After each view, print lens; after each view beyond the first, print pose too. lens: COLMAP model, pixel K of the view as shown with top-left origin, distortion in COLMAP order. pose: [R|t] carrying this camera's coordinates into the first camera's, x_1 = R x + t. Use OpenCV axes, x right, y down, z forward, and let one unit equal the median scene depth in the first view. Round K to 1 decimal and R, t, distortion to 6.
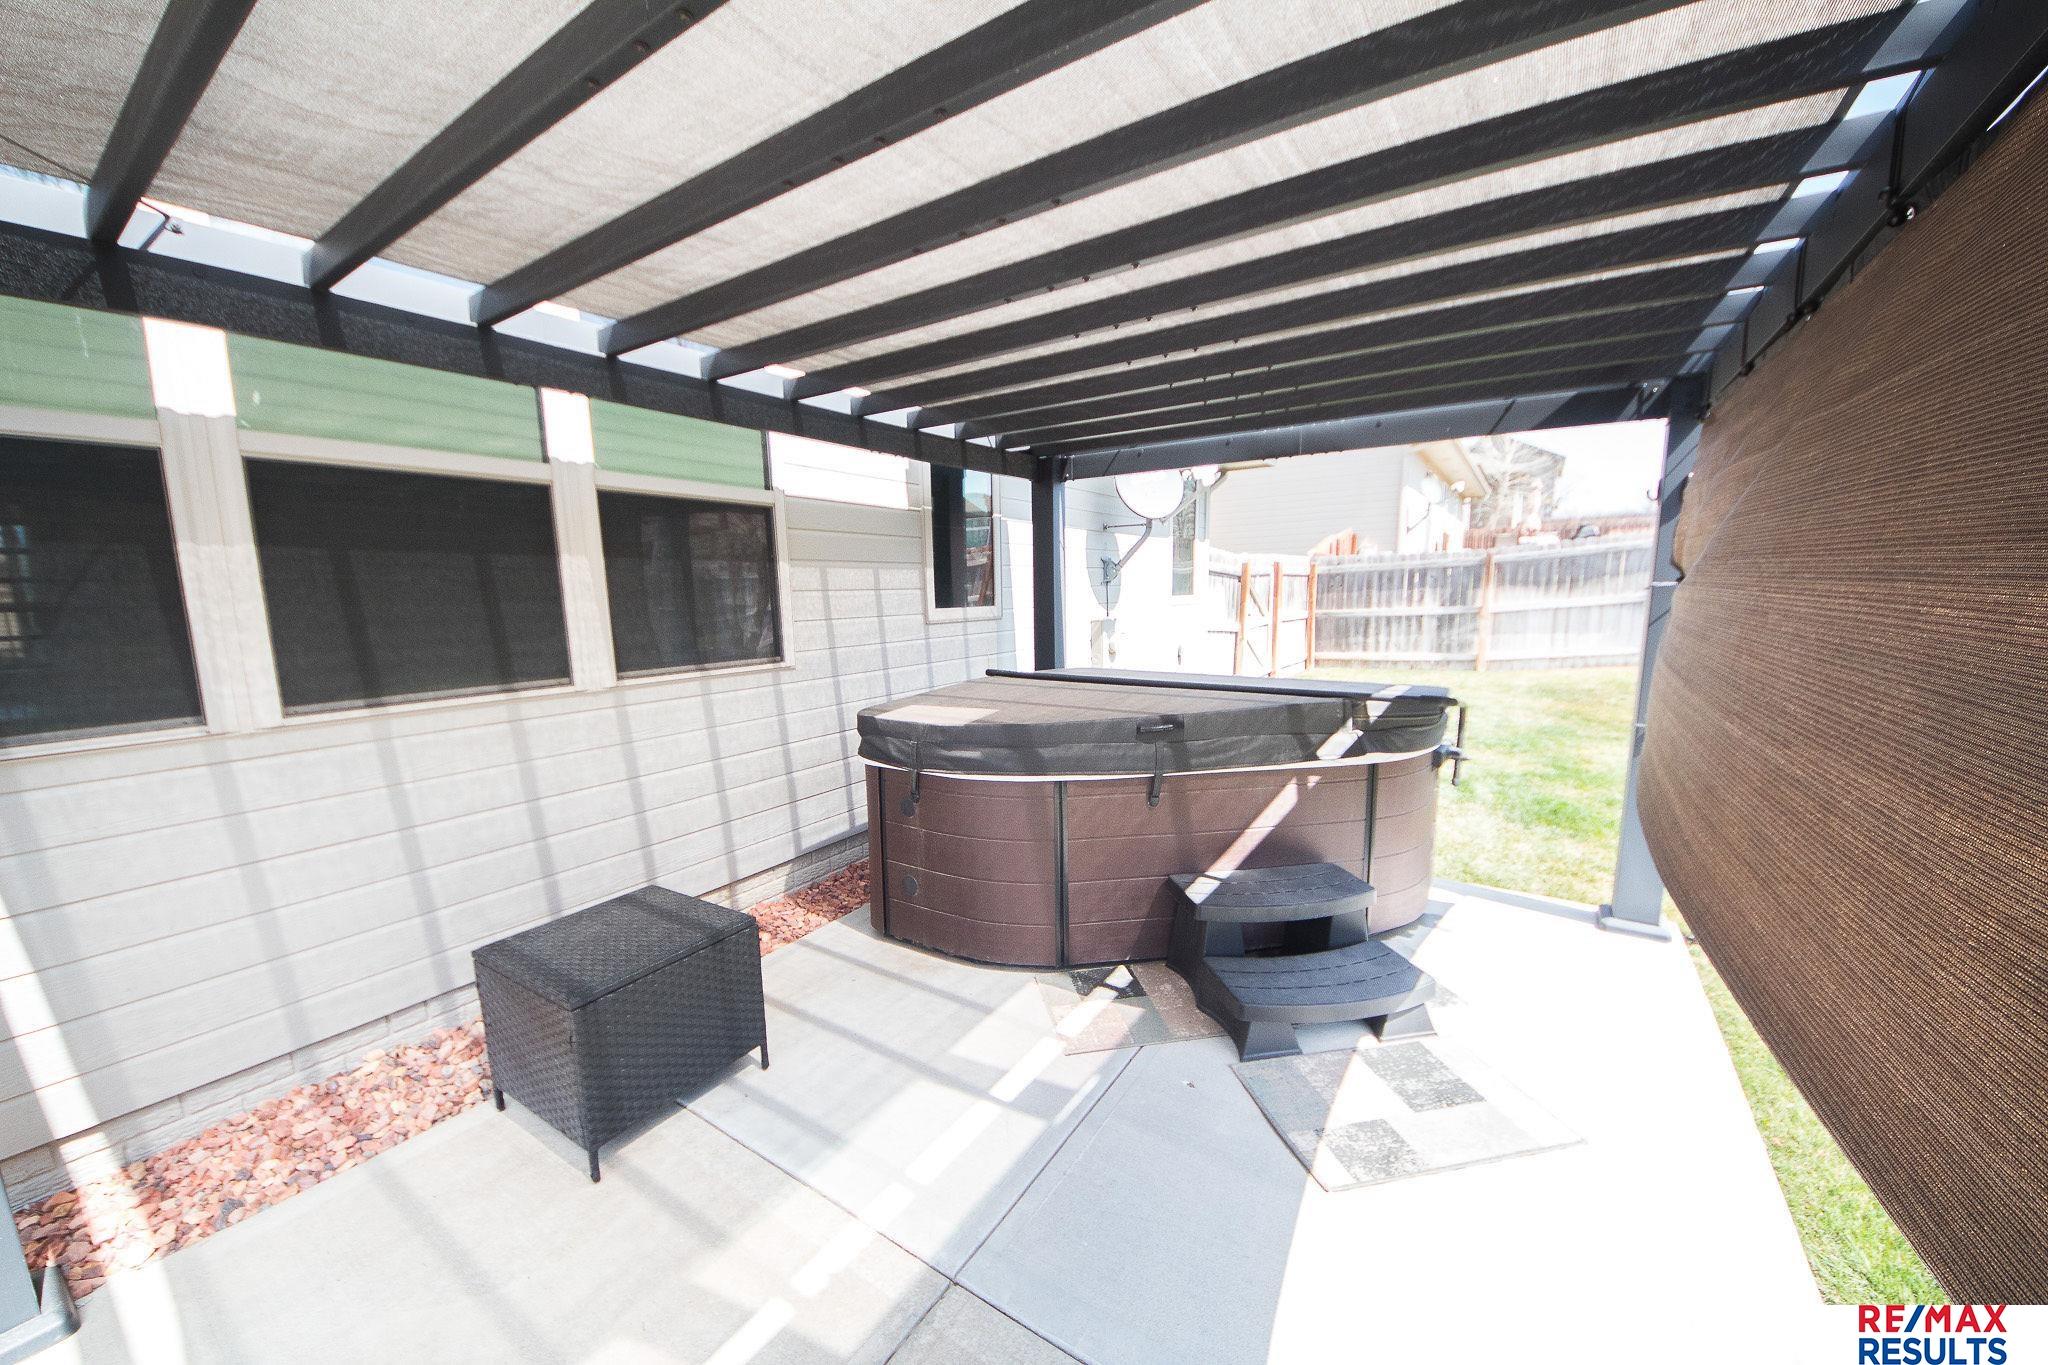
lens RADIAL K [[762.8, 0, 1012.3], [0, 762.8, 702.9], [0, 0, 1]] dist [0.048360, -0.032048]
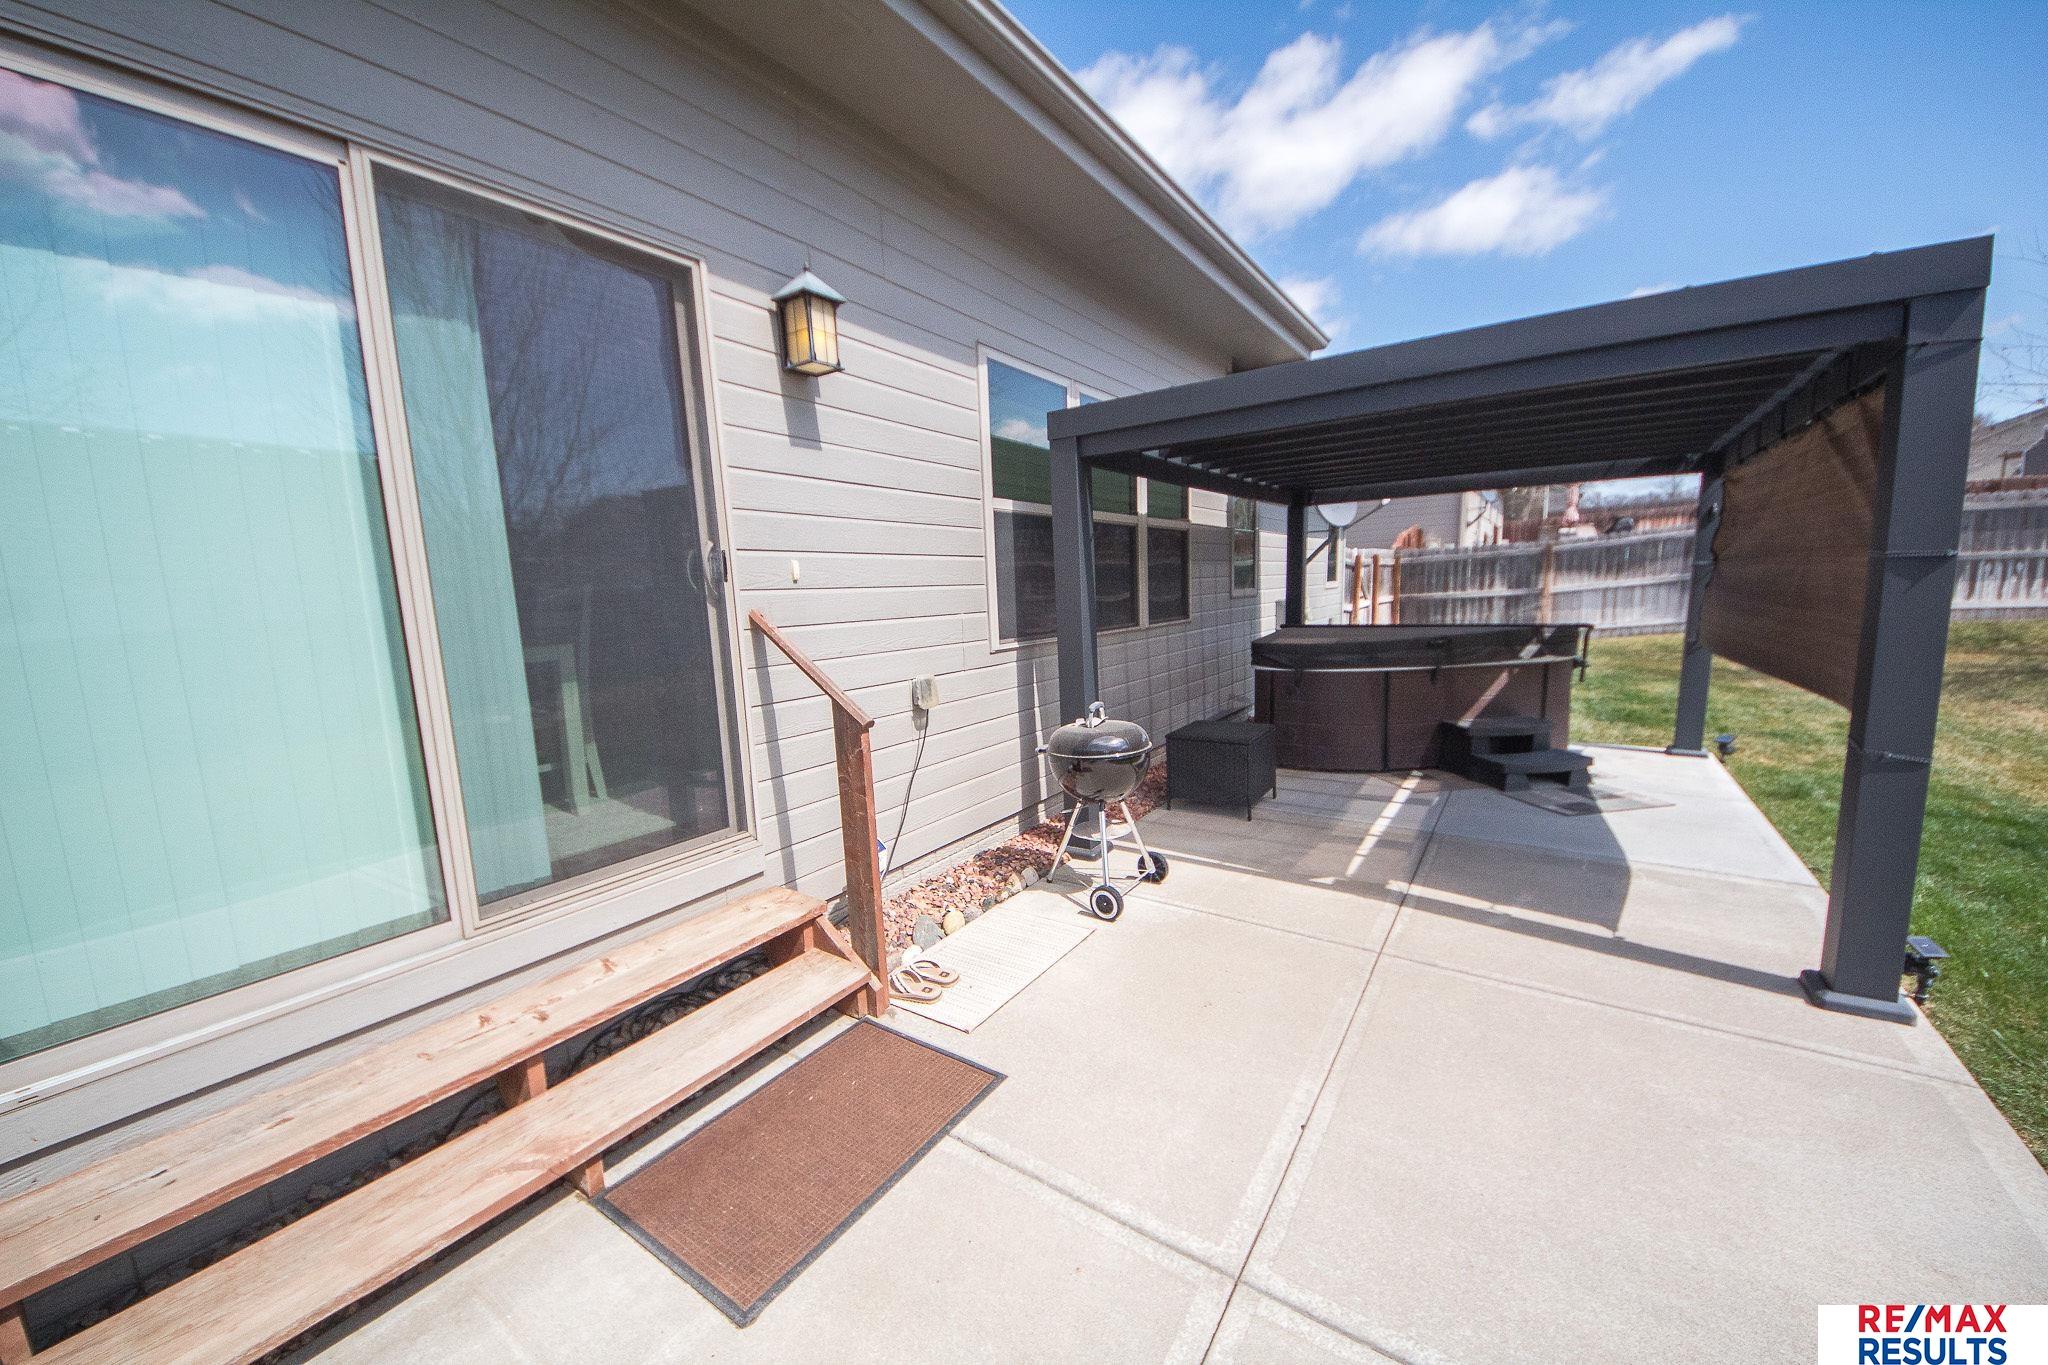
lens RADIAL K [[770.5, 0, 1017.8], [0, 770.5, 704.2], [0, 0, 1]] dist [0.039118, -0.023457]
pose [[0.999811, -0.016428, -0.010395, -0.392512], [0.016449, 0.999863, 0.001951, 0.077187], [0.010361, -0.002121, 0.999944, -0.447586]]
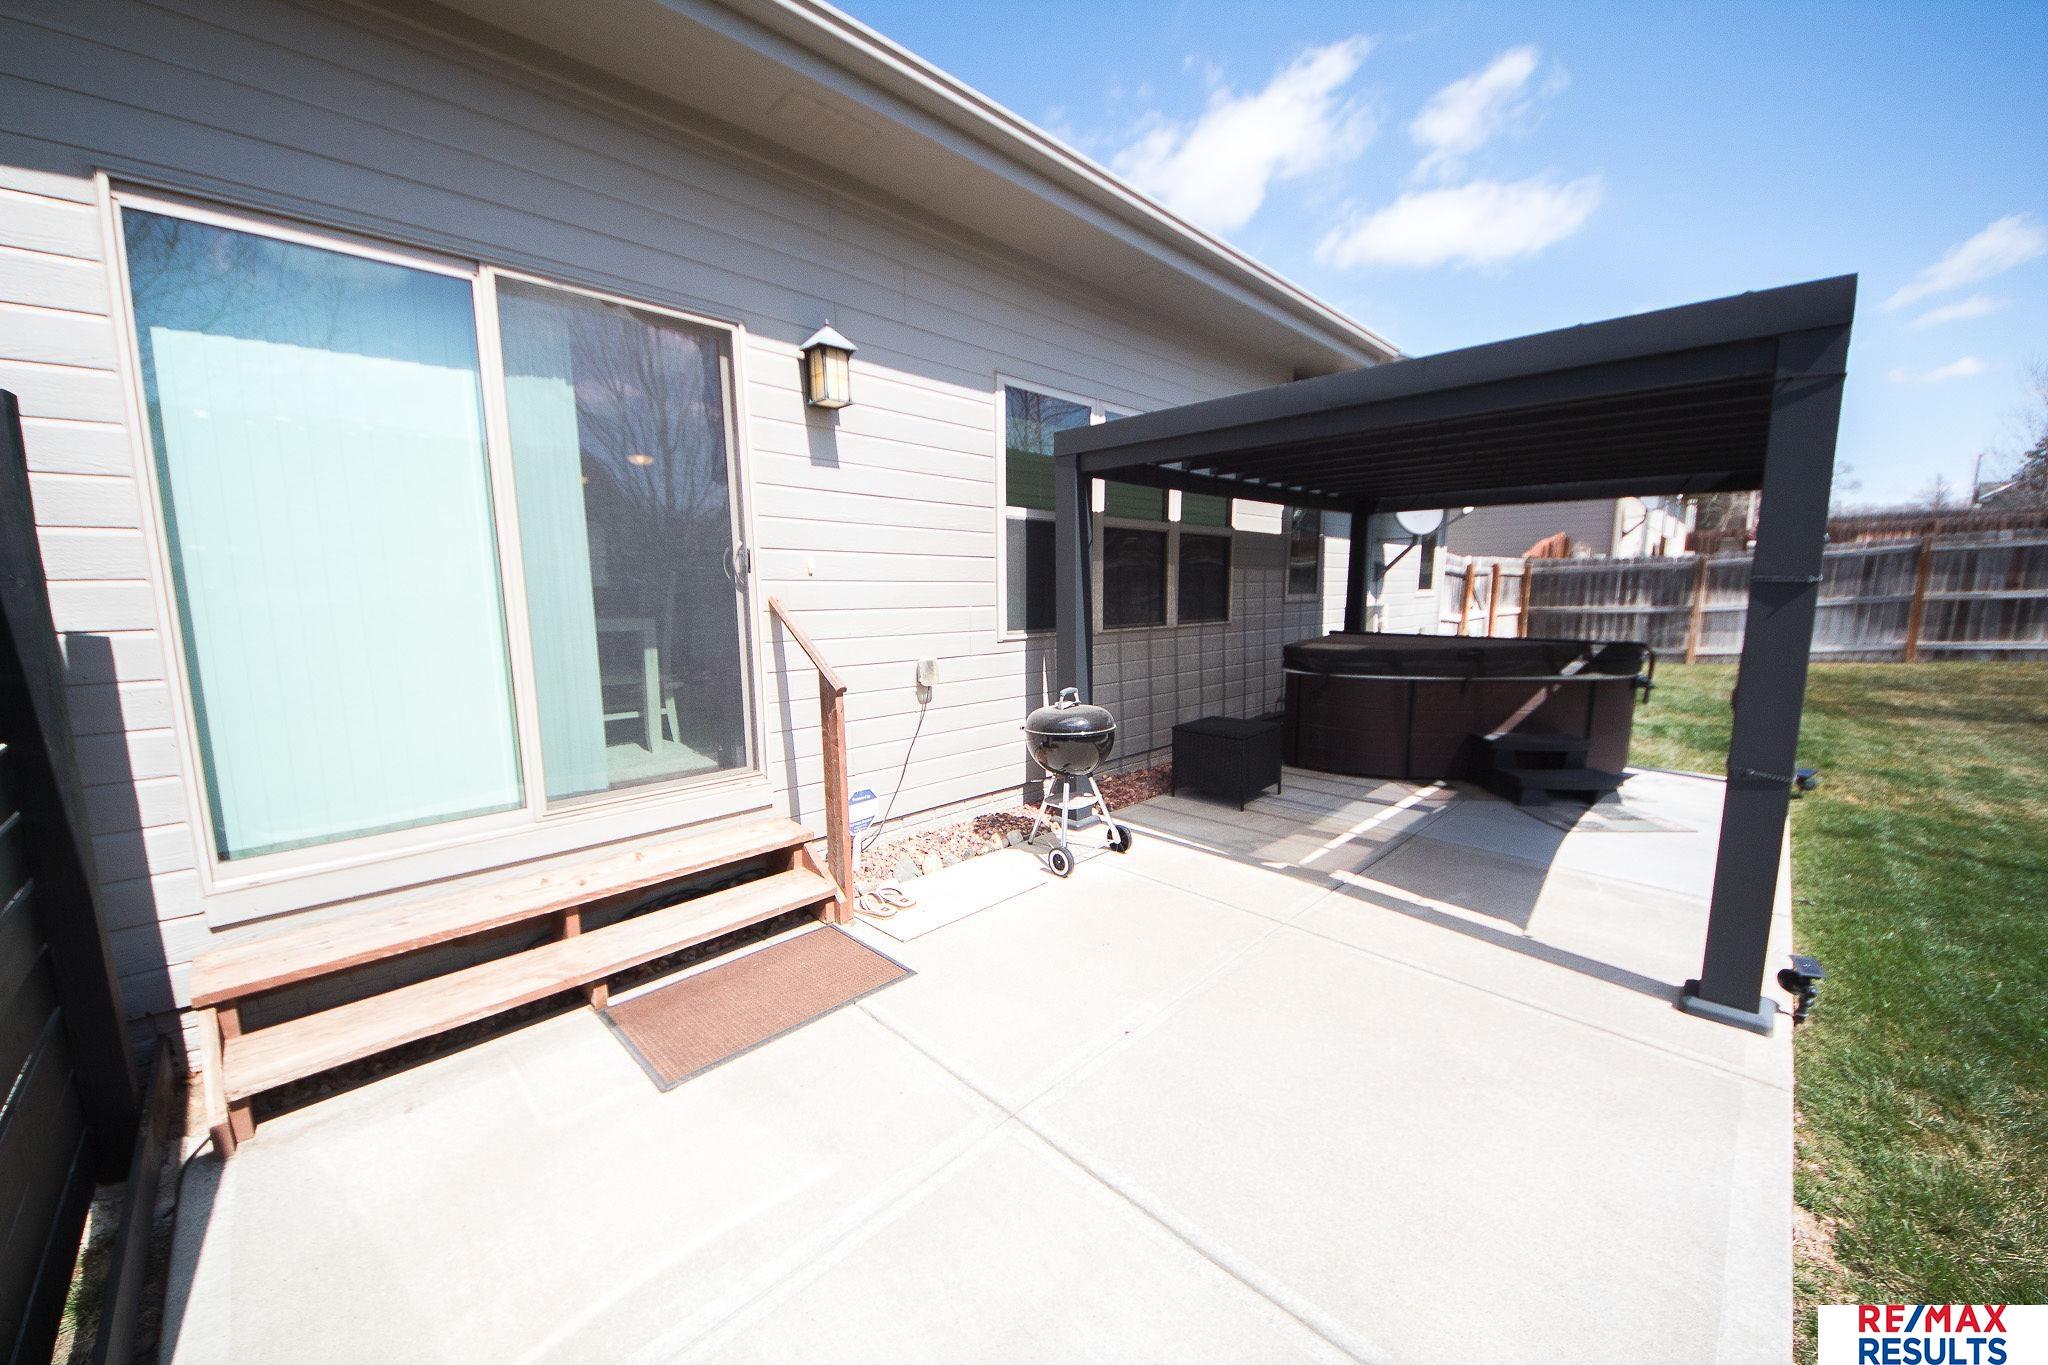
lens RADIAL K [[762.8, 0, 1012.3], [0, 762.8, 702.9], [0, 0, 1]] dist [0.048360, -0.032048]
pose [[0.981673, 0.043334, -0.185583, -0.265235], [-0.042617, 0.999061, 0.007848, 0.087450], [0.185749, 0.000204, 0.982597, -0.521815]]
